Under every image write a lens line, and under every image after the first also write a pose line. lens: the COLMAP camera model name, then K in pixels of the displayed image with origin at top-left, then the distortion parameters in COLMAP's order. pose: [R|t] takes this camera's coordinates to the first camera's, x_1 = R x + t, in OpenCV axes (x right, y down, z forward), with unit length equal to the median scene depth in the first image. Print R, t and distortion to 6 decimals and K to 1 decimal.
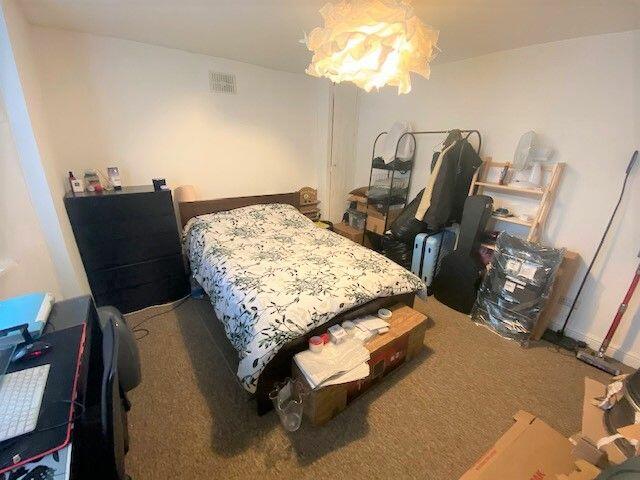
lens RADIAL K [[262.1, 0, 320.0], [0, 262.1, 240.0], [0, 0, 1]] dist [0.000150, -0.000005]
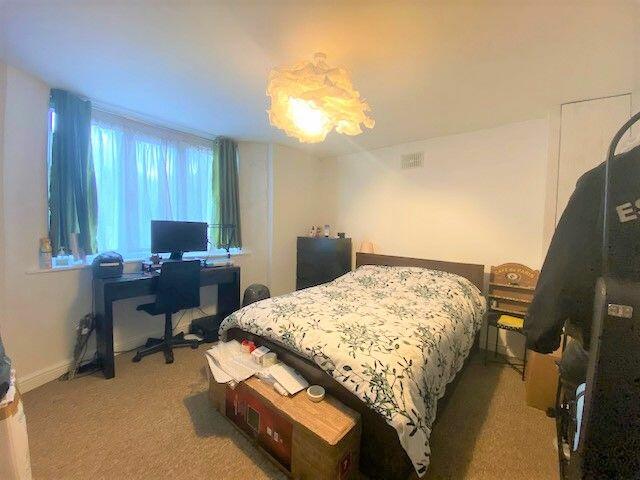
lens RADIAL K [[258.3, 0, 320.0], [0, 258.3, 240.0], [0, 0, 1]] dist [-0.000130, -0.000017]
pose [[0.223691, 0.030202, -0.974192, 0.866788], [-0.350042, 0.935324, -0.051378, -0.080852], [0.909634, 0.352501, 0.219795, 0.634900]]
